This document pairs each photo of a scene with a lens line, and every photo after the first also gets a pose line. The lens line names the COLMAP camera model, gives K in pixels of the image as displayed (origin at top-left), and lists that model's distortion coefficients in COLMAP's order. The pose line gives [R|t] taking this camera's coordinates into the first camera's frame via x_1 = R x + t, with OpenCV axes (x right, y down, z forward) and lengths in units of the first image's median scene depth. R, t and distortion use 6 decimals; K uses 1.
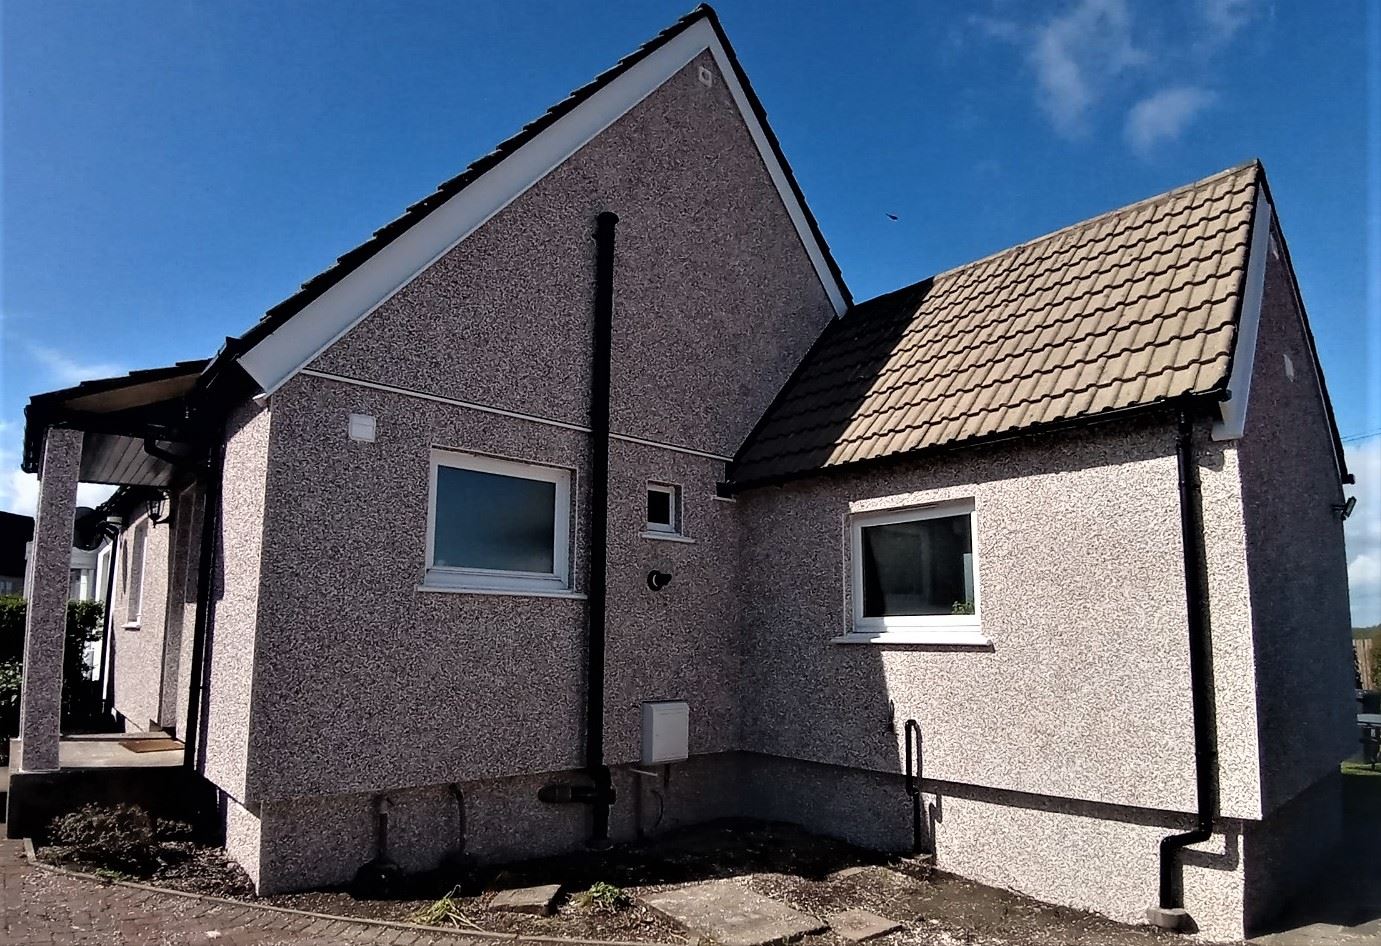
lens RADIAL K [[811.8, 0, 699.1], [0, 811.8, 531.1], [0, 0, 1]] dist [-0.039961, -0.046875]
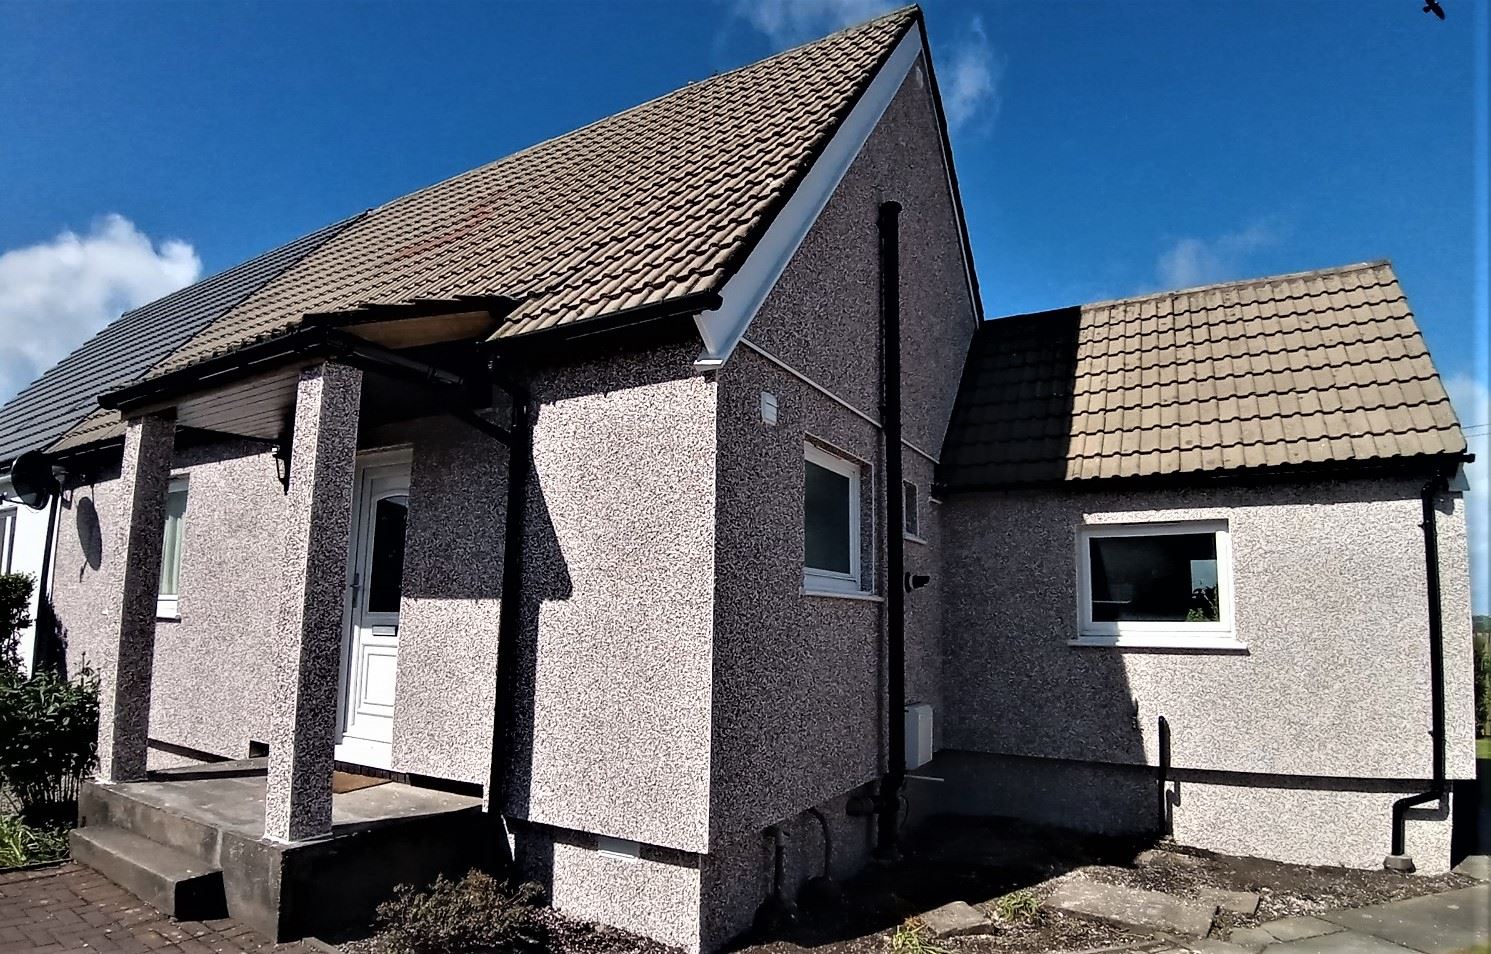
lens RADIAL K [[815.6, 0, 744.5], [0, 815.6, 511.7], [0, 0, 1]] dist [-0.051996, -0.033875]
pose [[0.947028, 0.053757, 0.316619, -0.656208], [-0.053993, 0.998509, -0.008035, -0.006695], [-0.316579, -0.009486, 0.948519, 0.147324]]
